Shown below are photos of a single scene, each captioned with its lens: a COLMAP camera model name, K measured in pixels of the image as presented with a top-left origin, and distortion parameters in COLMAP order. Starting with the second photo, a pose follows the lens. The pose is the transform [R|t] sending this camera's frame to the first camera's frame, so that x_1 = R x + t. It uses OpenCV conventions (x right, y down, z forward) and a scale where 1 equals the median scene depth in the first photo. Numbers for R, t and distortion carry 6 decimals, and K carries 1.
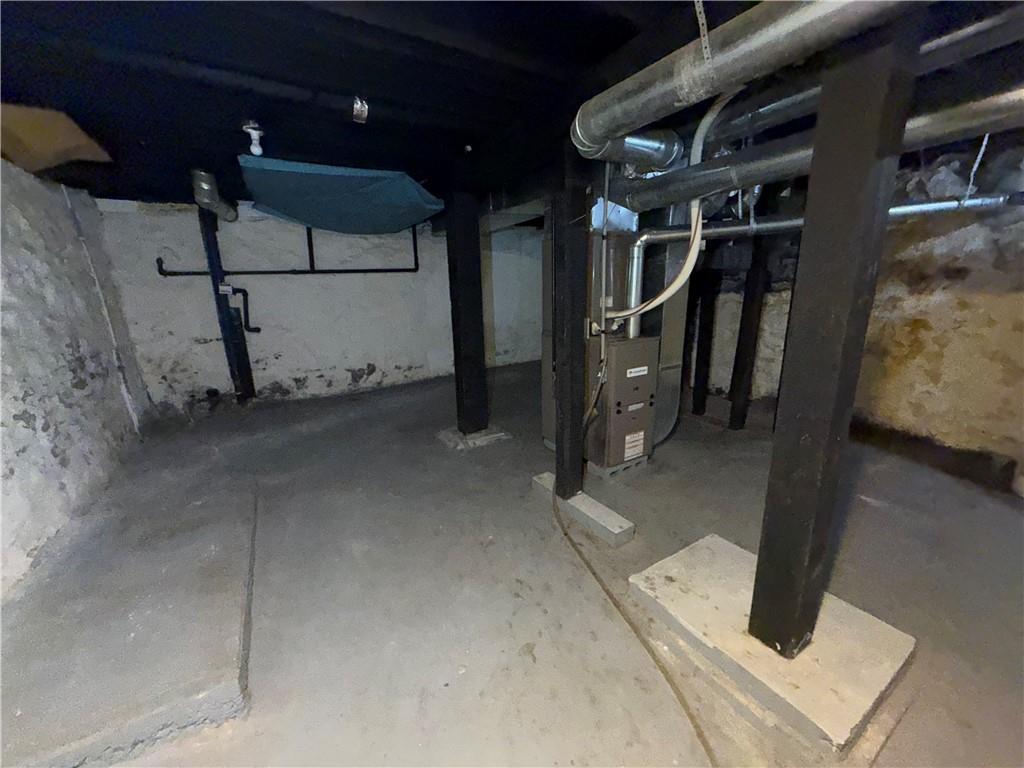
lens RADIAL K [[407.5, 0, 509.2], [0, 407.5, 385.0], [0, 0, 1]] dist [-0.000311, 0.000130]
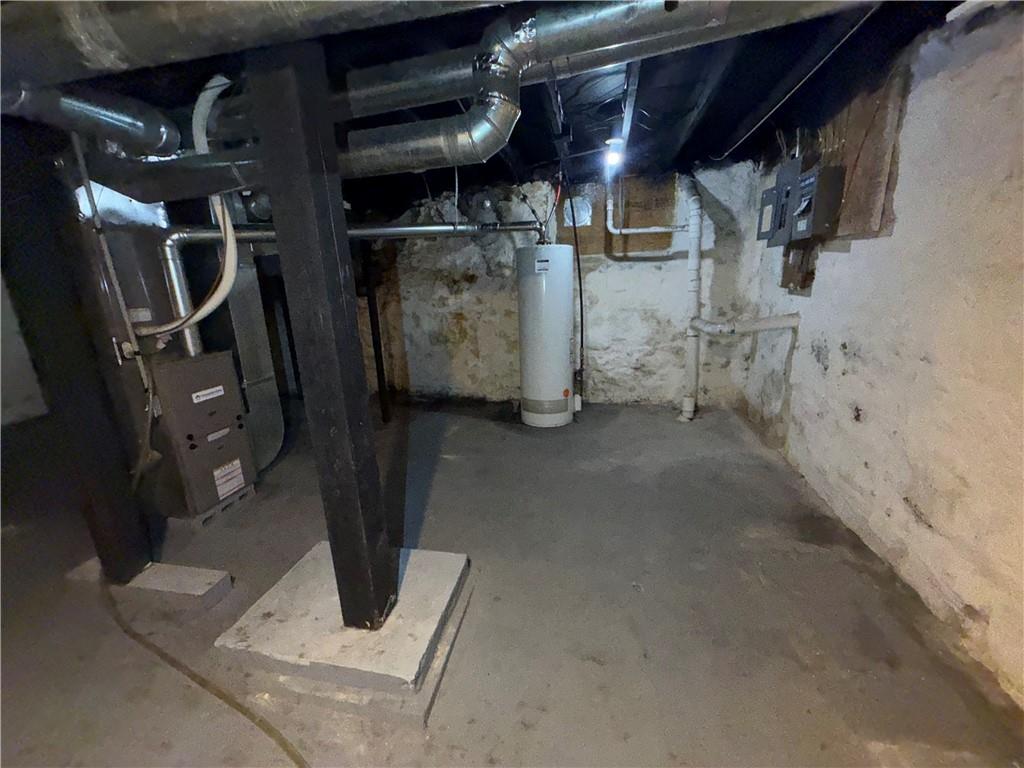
lens RADIAL K [[407.5, 0, 509.2], [0, 407.5, 385.0], [0, 0, 1]] dist [-0.000311, 0.000130]
pose [[0.681342, -0.185010, 0.708198, 0.147357], [0.197128, 0.978162, 0.065883, 0.016581], [-0.704921, 0.094717, 0.702933, -0.039094]]
